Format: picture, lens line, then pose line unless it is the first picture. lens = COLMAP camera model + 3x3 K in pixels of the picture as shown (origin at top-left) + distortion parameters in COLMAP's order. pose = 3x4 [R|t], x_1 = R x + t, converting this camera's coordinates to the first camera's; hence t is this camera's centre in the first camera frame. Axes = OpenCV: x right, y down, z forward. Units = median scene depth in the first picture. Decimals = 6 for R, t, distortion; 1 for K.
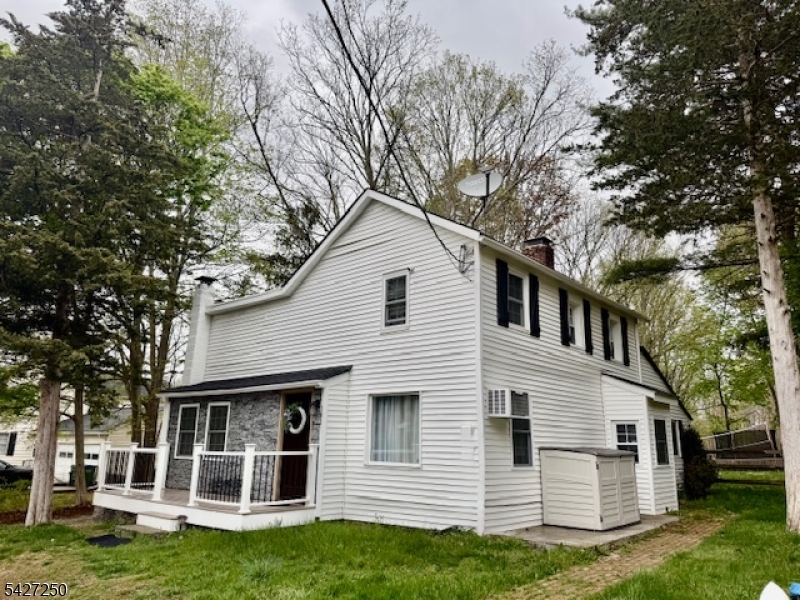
lens RADIAL K [[558.2, 0, 401.5], [0, 558.2, 297.2], [0, 0, 1]] dist [0.048552, -0.042941]
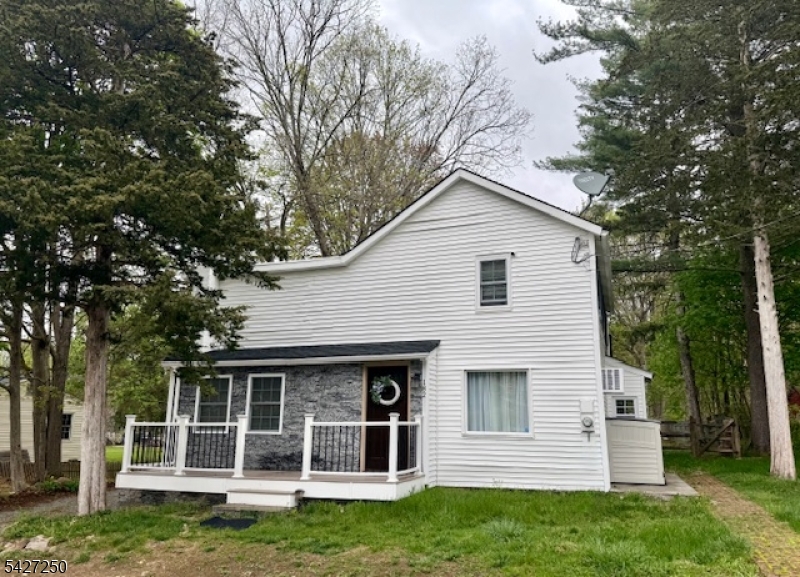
lens RADIAL K [[549.2, 0, 434.5], [0, 549.2, 324.5], [0, 0, 1]] dist [0.055940, -0.010456]
pose [[0.932030, 0.055064, 0.358173, -0.482945], [-0.086303, 0.993677, 0.071813, 0.020752], [-0.351954, -0.097843, 0.930889, 0.068913]]
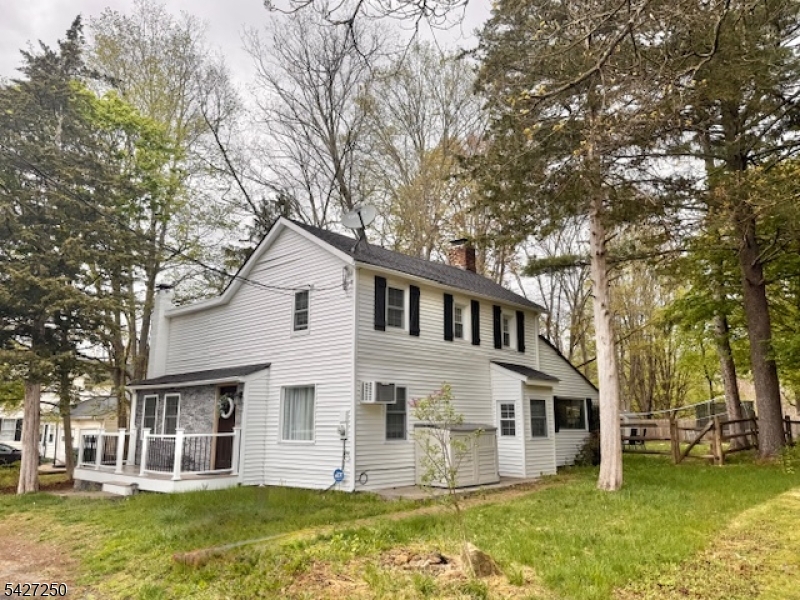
lens RADIAL K [[581.1, 0, 398.5], [0, 581.1, 298.8], [0, 0, 1]] dist [0.031121, -0.020437]
pose [[0.999246, -0.027418, -0.027495, 0.242089], [0.028744, 0.998382, 0.049065, -0.076286], [0.026105, -0.049819, 0.998417, -0.276114]]
